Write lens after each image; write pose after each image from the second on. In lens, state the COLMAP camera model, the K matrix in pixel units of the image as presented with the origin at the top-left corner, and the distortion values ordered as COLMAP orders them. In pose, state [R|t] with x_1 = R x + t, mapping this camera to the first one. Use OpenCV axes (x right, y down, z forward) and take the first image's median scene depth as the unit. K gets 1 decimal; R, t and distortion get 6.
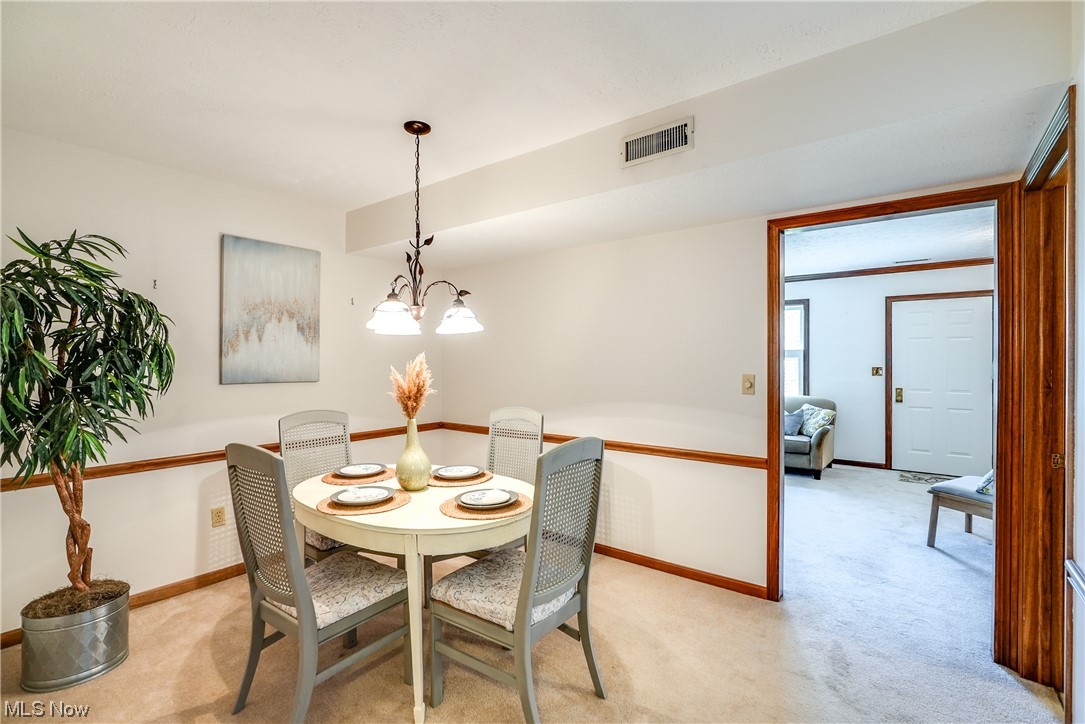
lens RADIAL K [[494.6, 0, 550.6], [0, 494.6, 360.7], [0, 0, 1]] dist [-0.011802, 0.001375]
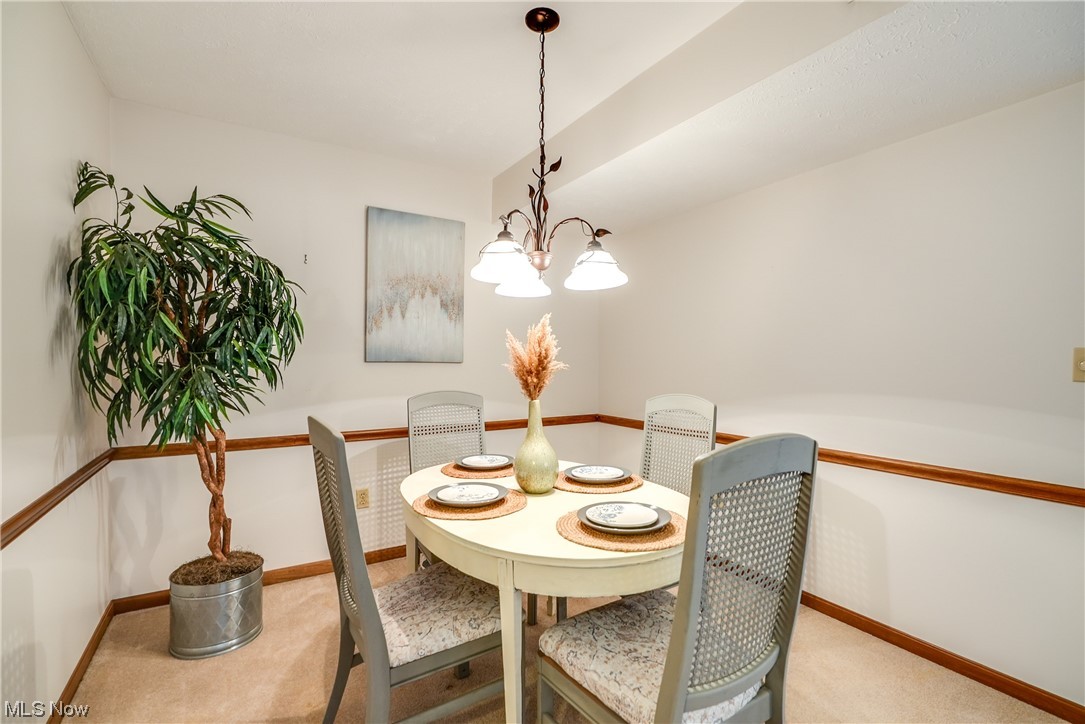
lens RADIAL K [[494.6, 0, 549.2], [0, 494.6, 362.5], [0, 0, 1]] dist [-0.011802, 0.001375]
pose [[0.936068, 0.008117, -0.351726, 0.012453], [-0.007530, 0.999967, 0.003035, 0.057121], [0.351739, -0.000192, 0.936098, 0.288819]]
